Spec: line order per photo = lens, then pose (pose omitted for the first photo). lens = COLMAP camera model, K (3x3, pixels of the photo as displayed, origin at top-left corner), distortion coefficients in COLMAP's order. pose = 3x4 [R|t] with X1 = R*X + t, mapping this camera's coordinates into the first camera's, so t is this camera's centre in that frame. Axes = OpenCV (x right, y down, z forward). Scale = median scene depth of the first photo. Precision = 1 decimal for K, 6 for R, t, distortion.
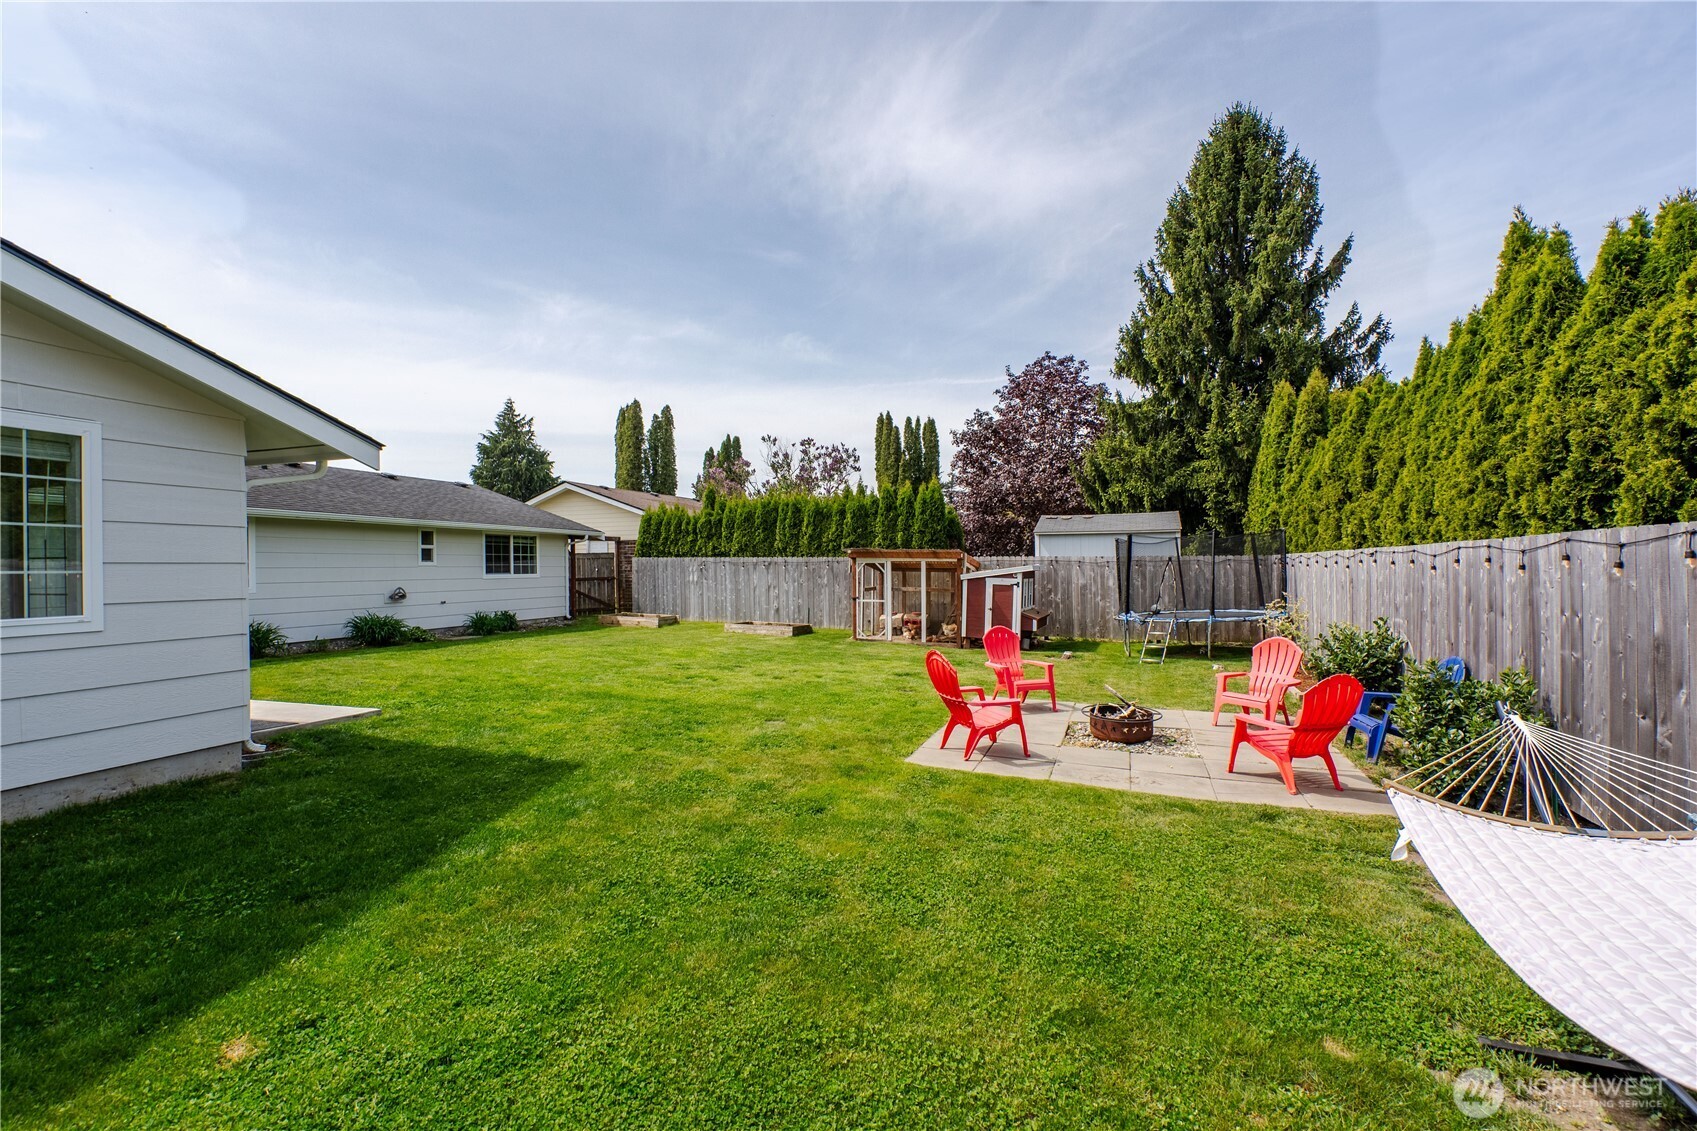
lens RADIAL K [[763.4, 0, 839.5], [0, 763.4, 576.0], [0, 0, 1]] dist [-0.011382, 0.000428]
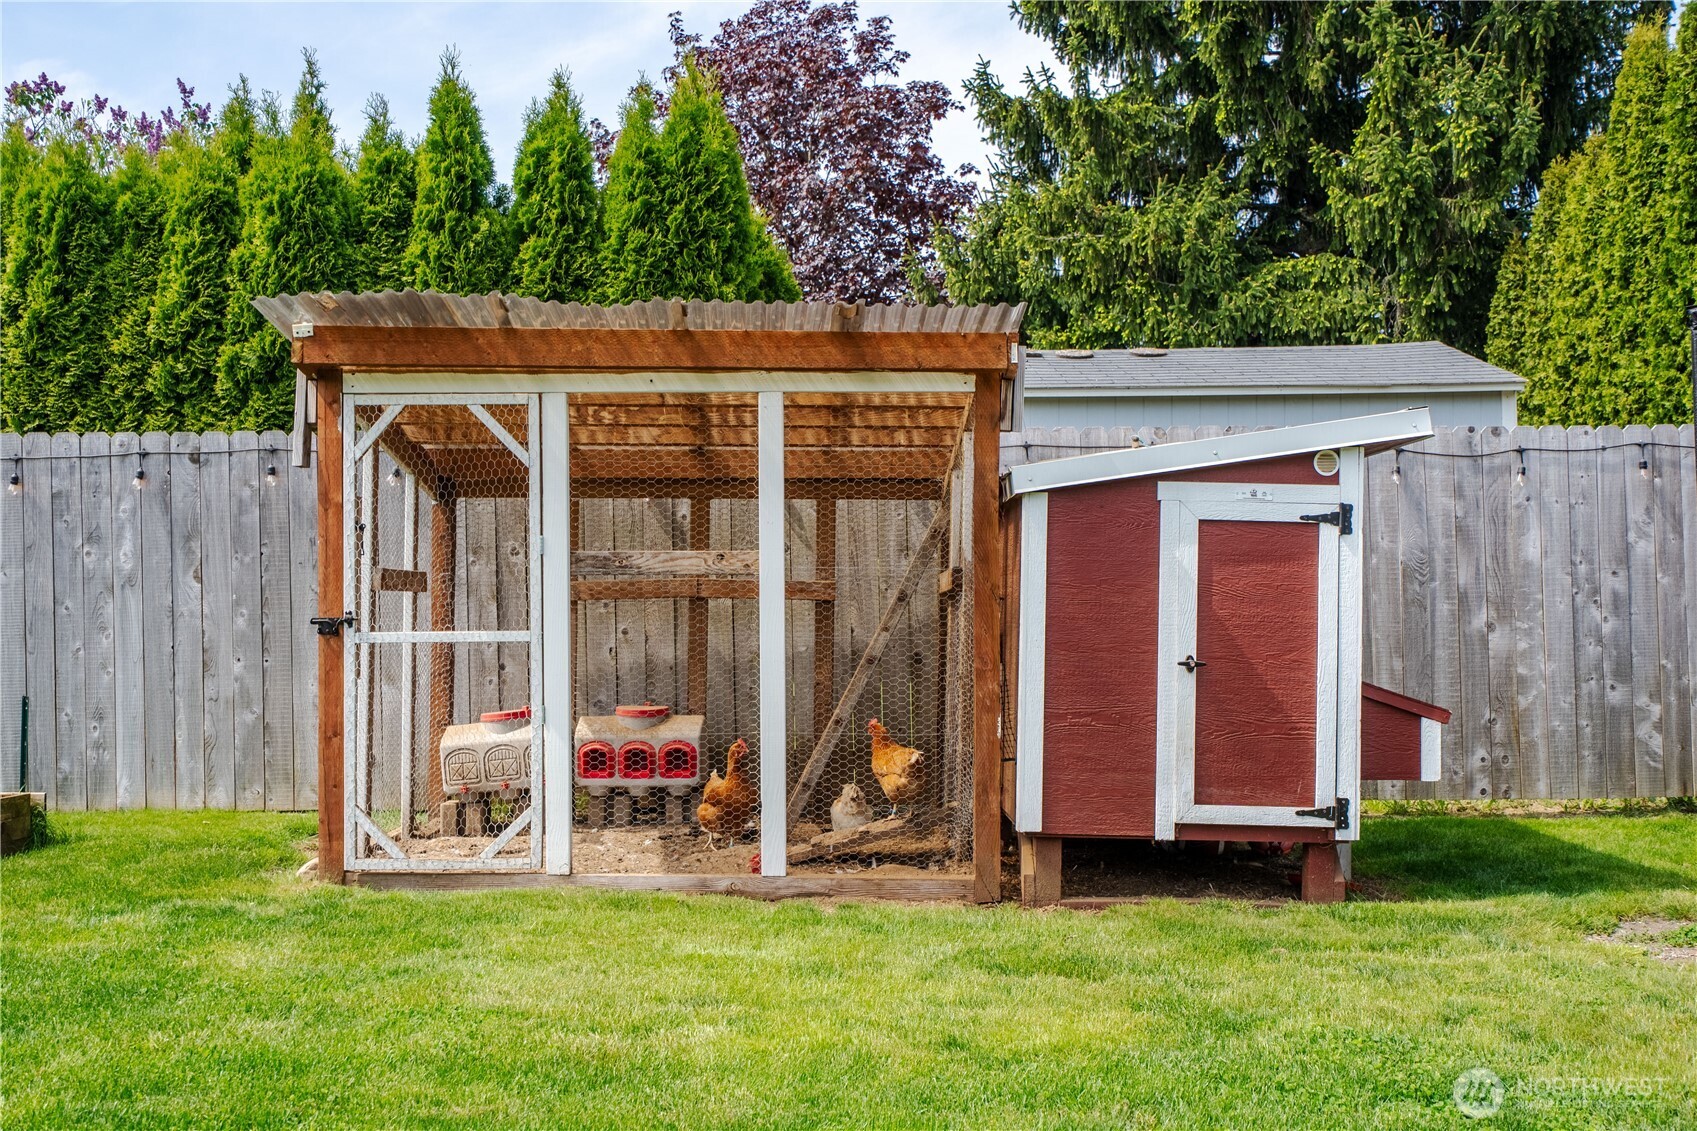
lens RADIAL K [[1728.4, 0, 852.0], [0, 1728.4, 577.3], [0, 0, 1]] dist [0.015106, 0.000000]
pose [[0.924432, 0.002229, 0.381340, -0.018262], [0.012572, 0.999261, -0.036316, 0.033858], [-0.381139, 0.038365, 0.923721, 0.616915]]
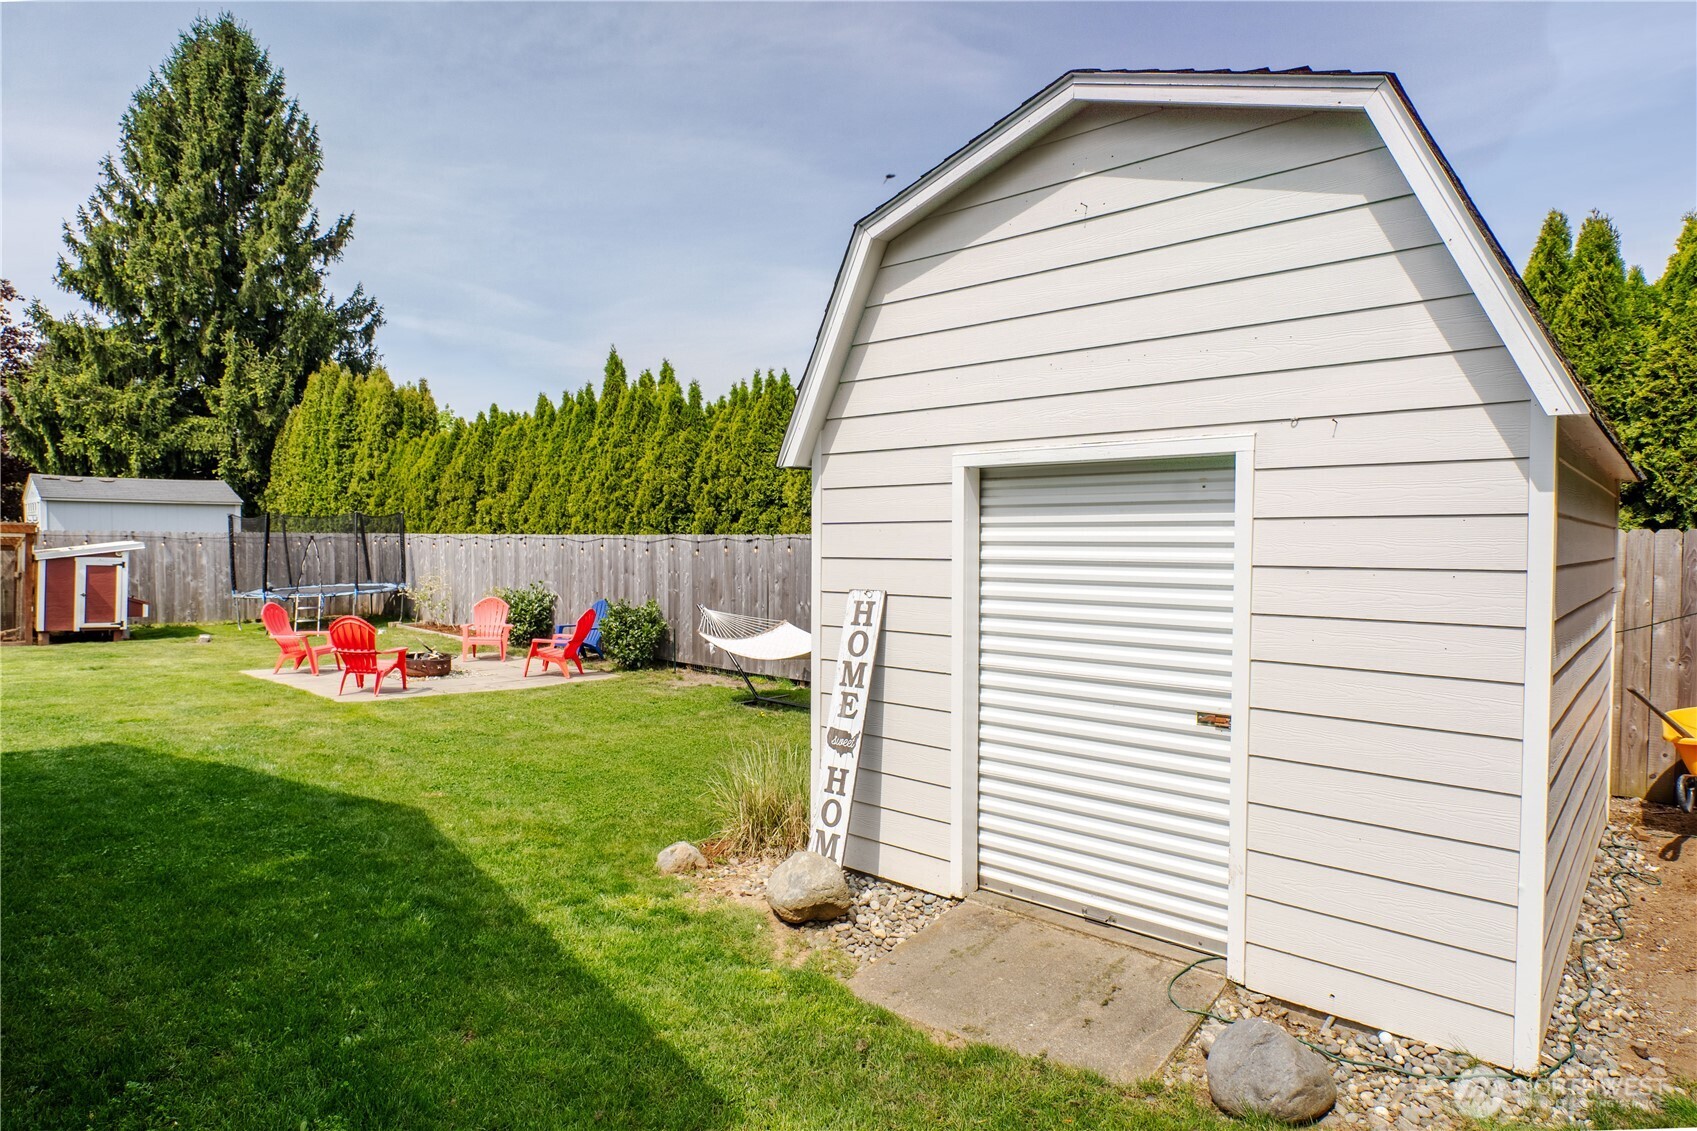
lens RADIAL K [[934.5, 0, 846.0], [0, 934.5, 562.2], [0, 0, 1]] dist [-0.002002, -0.002828]
pose [[0.383410, -0.017400, 0.923414, -0.387412], [0.003139, 0.999841, 0.017537, -0.006965], [-0.923573, -0.003825, 0.383404, -0.144795]]
